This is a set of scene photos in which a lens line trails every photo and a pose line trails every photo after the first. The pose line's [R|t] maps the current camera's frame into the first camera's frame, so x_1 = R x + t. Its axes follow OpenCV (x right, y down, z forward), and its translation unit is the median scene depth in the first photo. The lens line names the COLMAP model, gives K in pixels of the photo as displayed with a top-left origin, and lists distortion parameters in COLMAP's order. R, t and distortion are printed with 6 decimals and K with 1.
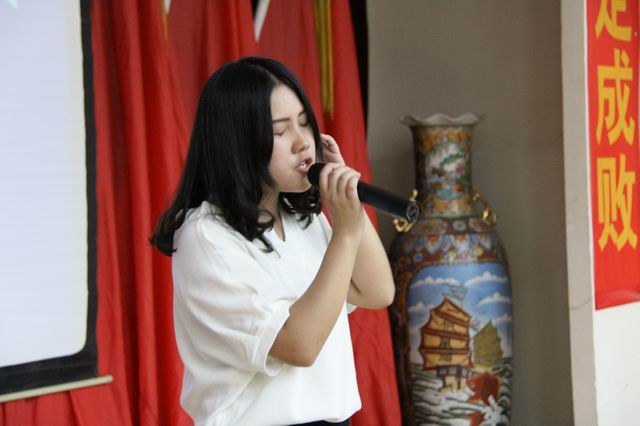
lens RADIAL K [[2024.5, 0, 322.3], [0, 2024.5, 208.5], [0, 0, 1]] dist [0.681208, 0.000000]
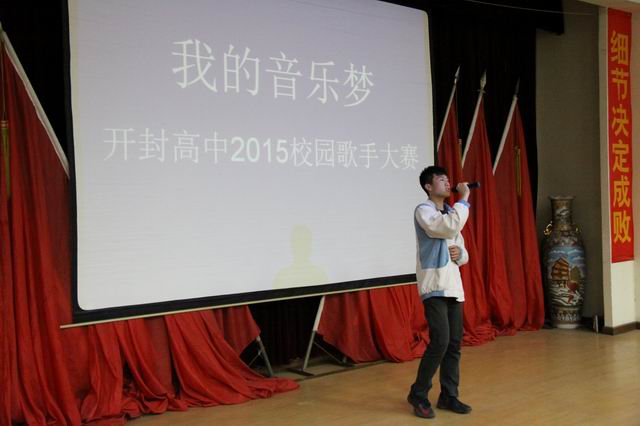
lens RADIAL K [[843.2, 0, 322.4], [0, 843.2, 201.5], [0, 0, 1]] dist [0.129685, 0.000000]
pose [[0.955632, 0.010242, -0.294386, 0.094011], [-0.013355, 0.999874, -0.008567, -0.023178], [0.294261, 0.012118, 0.955648, -0.308314]]
